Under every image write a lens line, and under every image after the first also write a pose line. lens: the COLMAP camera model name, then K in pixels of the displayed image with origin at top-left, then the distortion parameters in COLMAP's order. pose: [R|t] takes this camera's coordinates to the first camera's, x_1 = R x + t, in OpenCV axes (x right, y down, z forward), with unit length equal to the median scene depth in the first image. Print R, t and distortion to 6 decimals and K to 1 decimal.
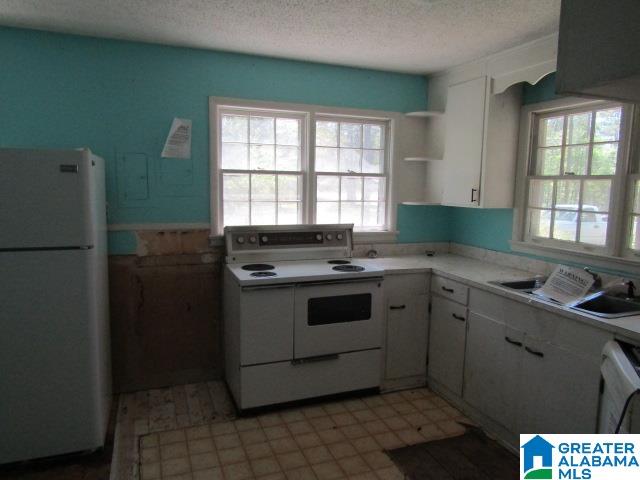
lens RADIAL K [[453.2, 0, 320.8], [0, 453.2, 241.5], [0, 0, 1]] dist [-0.005188, -0.000544]
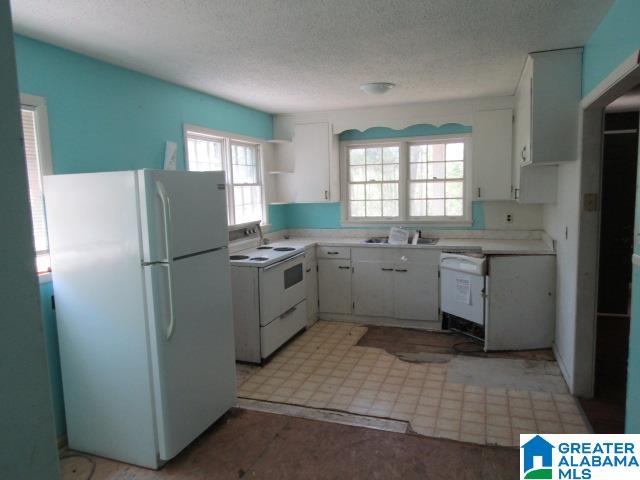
lens RADIAL K [[453.2, 0, 320.4], [0, 453.2, 238.7], [0, 0, 1]] dist [-0.005188, -0.000544]
pose [[0.654014, -0.120436, 0.746834, -0.951560], [0.133179, 0.990157, 0.043048, -0.020707], [-0.744667, 0.071309, 0.663616, -0.050213]]
